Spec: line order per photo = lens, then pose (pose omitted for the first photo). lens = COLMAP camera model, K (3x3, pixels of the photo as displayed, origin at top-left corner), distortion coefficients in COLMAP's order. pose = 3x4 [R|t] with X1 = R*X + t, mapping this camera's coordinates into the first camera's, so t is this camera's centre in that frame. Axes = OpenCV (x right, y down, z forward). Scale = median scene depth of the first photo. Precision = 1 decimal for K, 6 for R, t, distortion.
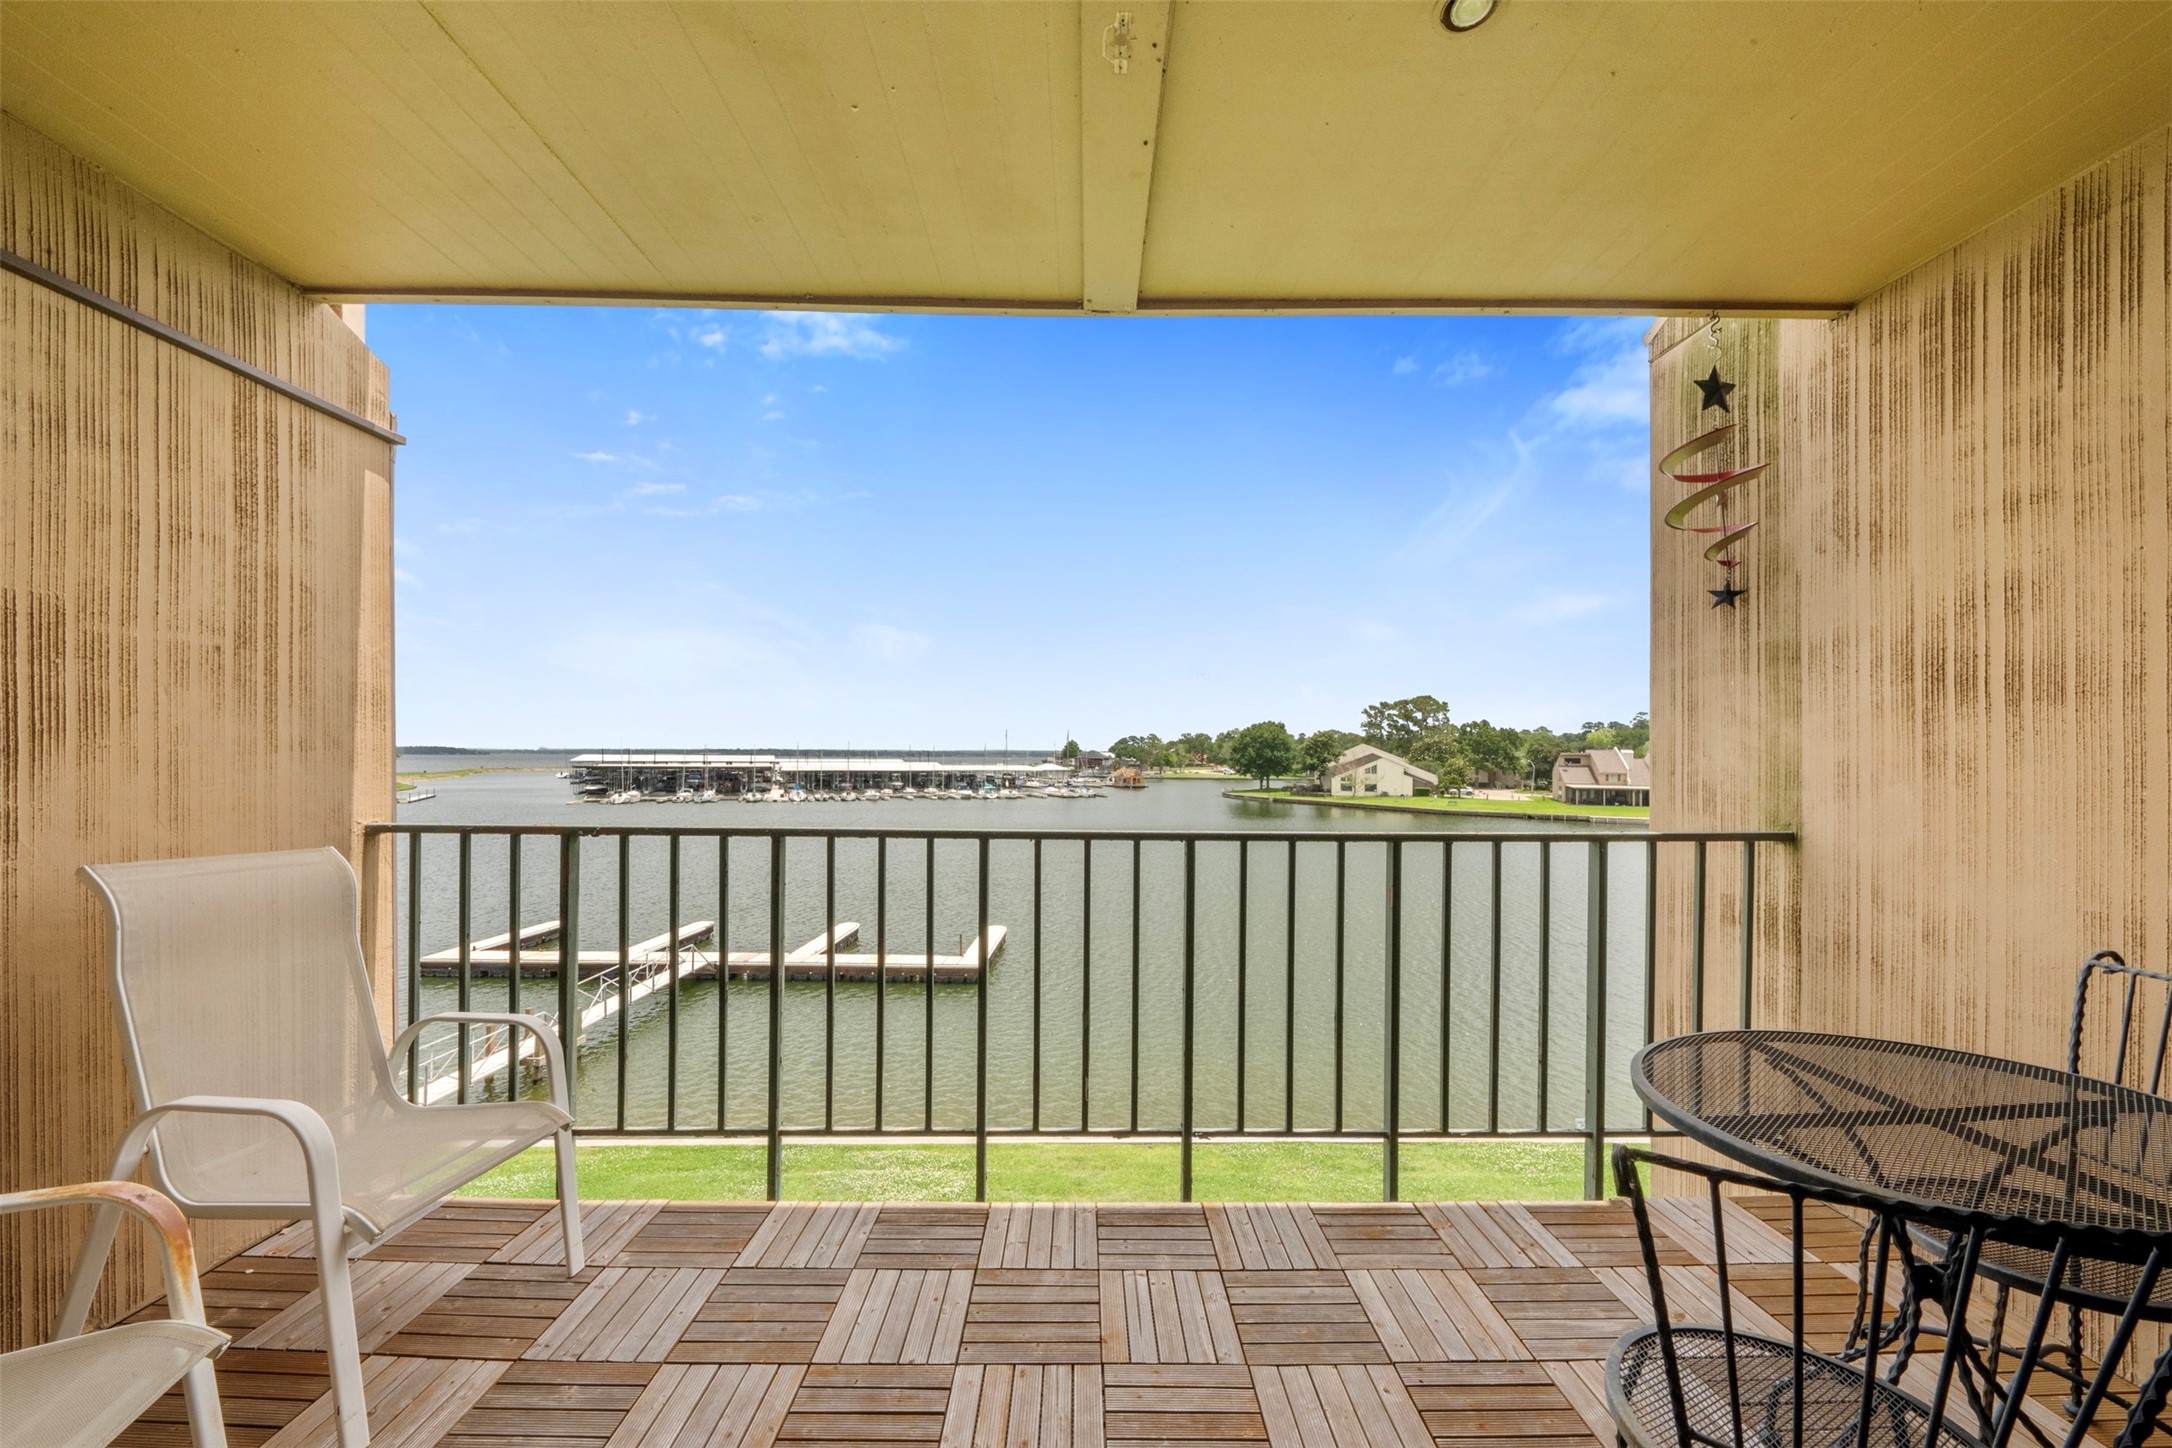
lens RADIAL K [[762.1, 0, 1076.8], [0, 762.1, 764.2], [0, 0, 1]] dist [-0.006080, -0.000082]
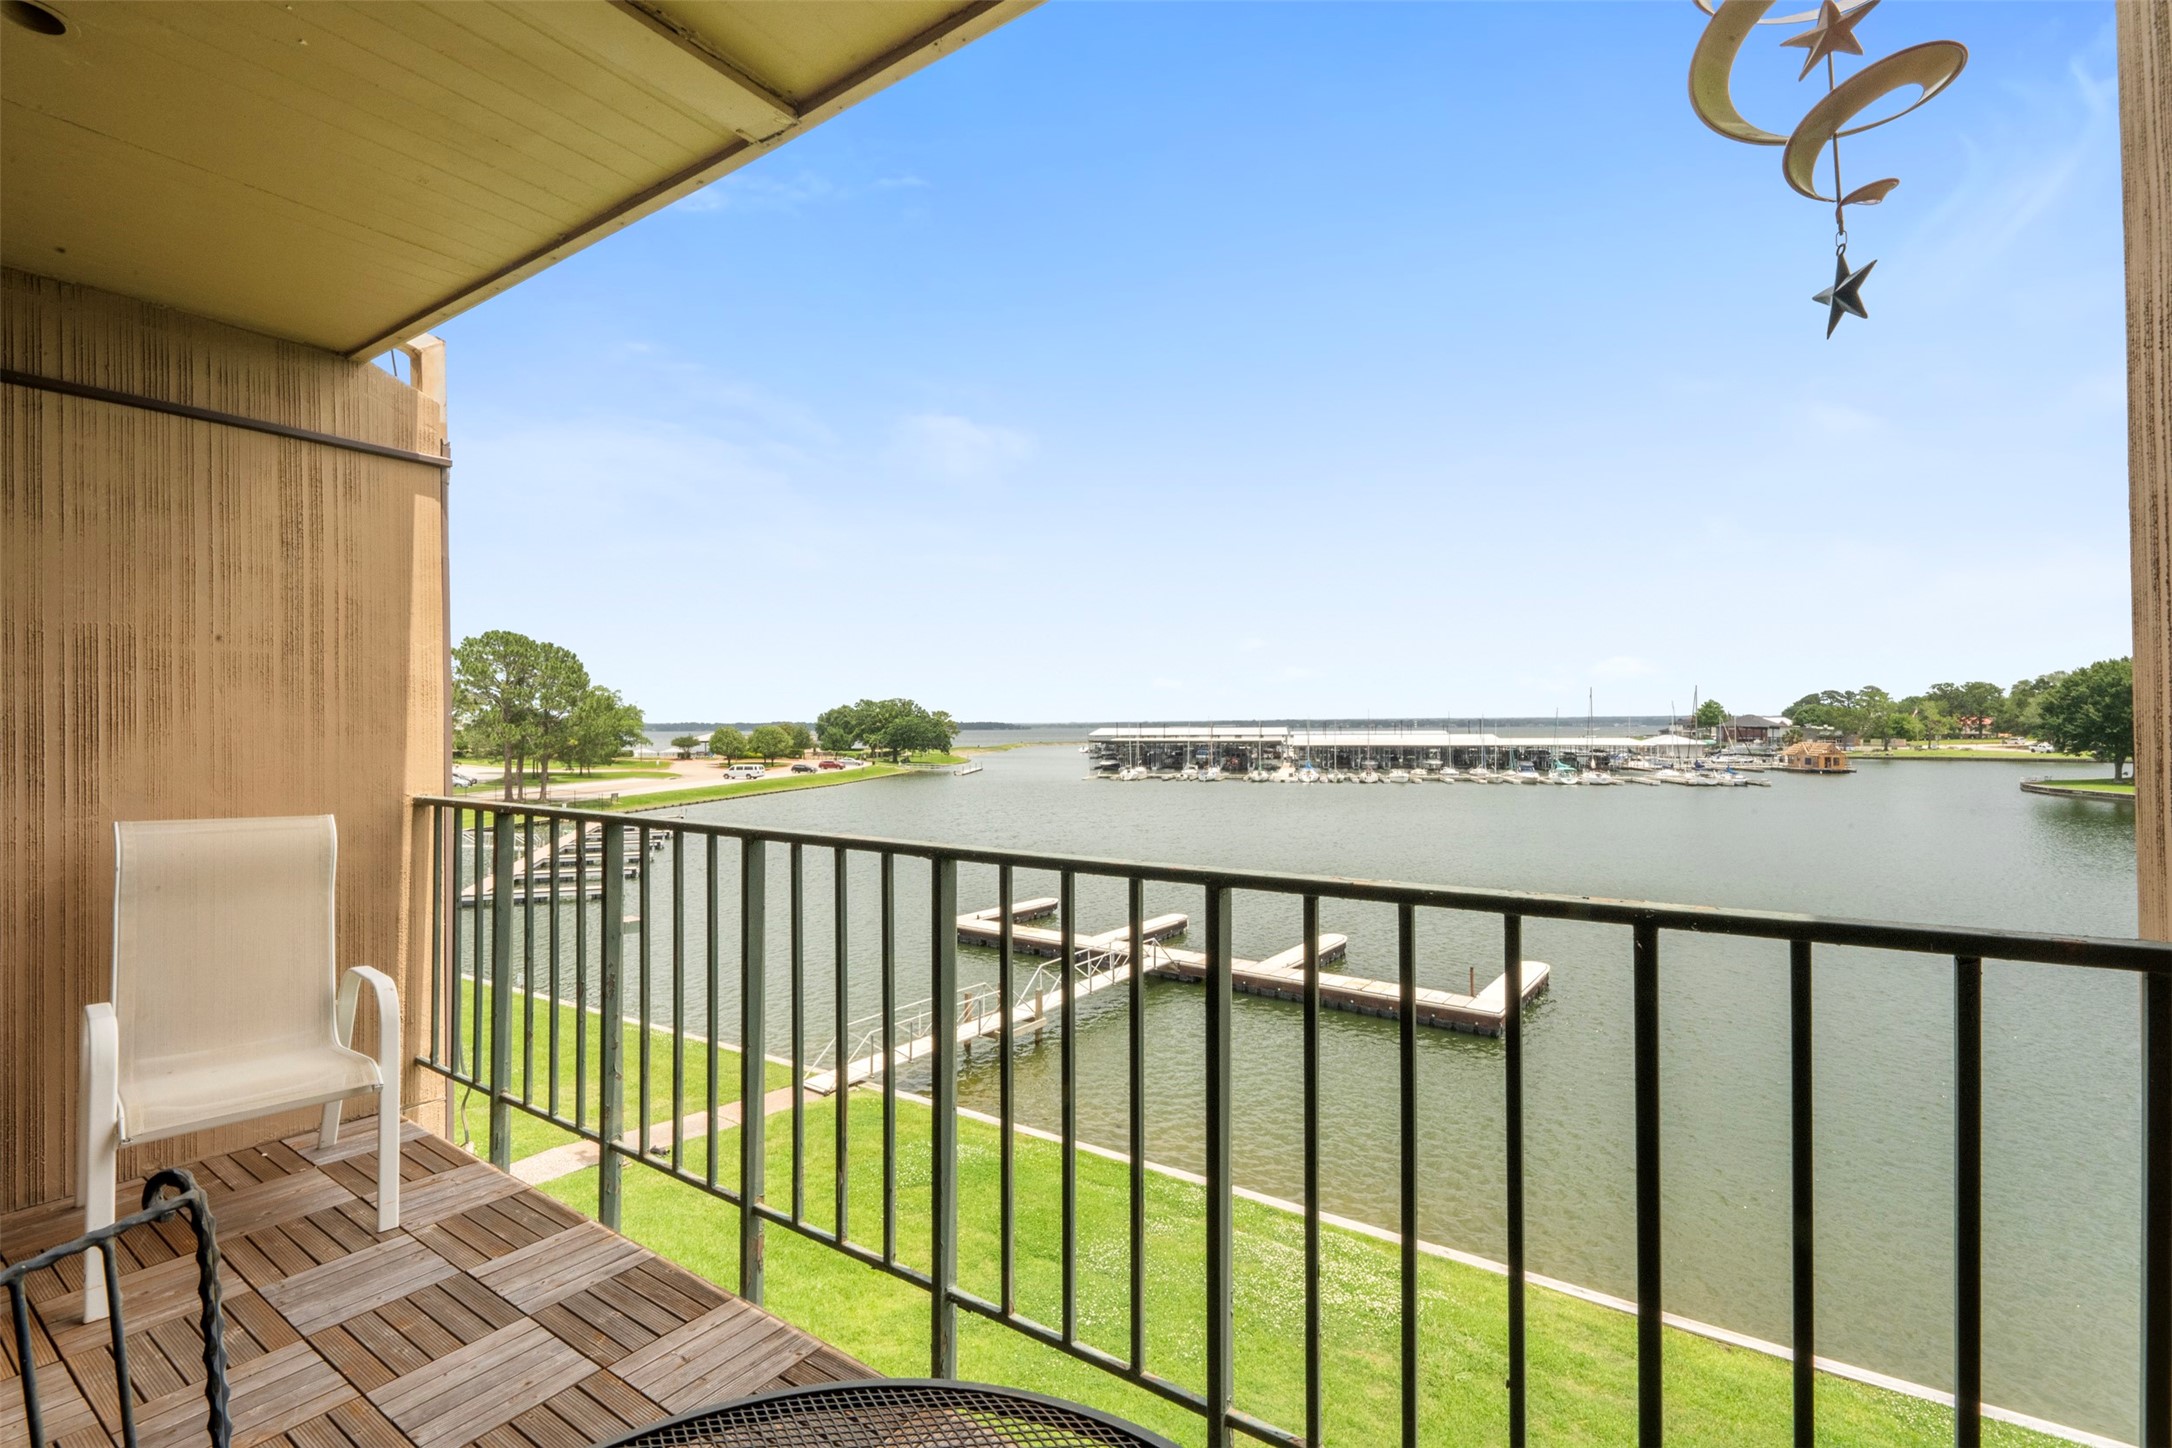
lens RADIAL K [[937.5, 0, 1085.8], [0, 937.5, 725.8], [0, 0, 1]] dist [0.018035, -0.000316]
pose [[0.827071, -0.011611, -0.561977, 0.741601], [0.004664, 0.999894, -0.013795, -0.005450], [0.562078, 0.008789, 0.827038, 0.375600]]
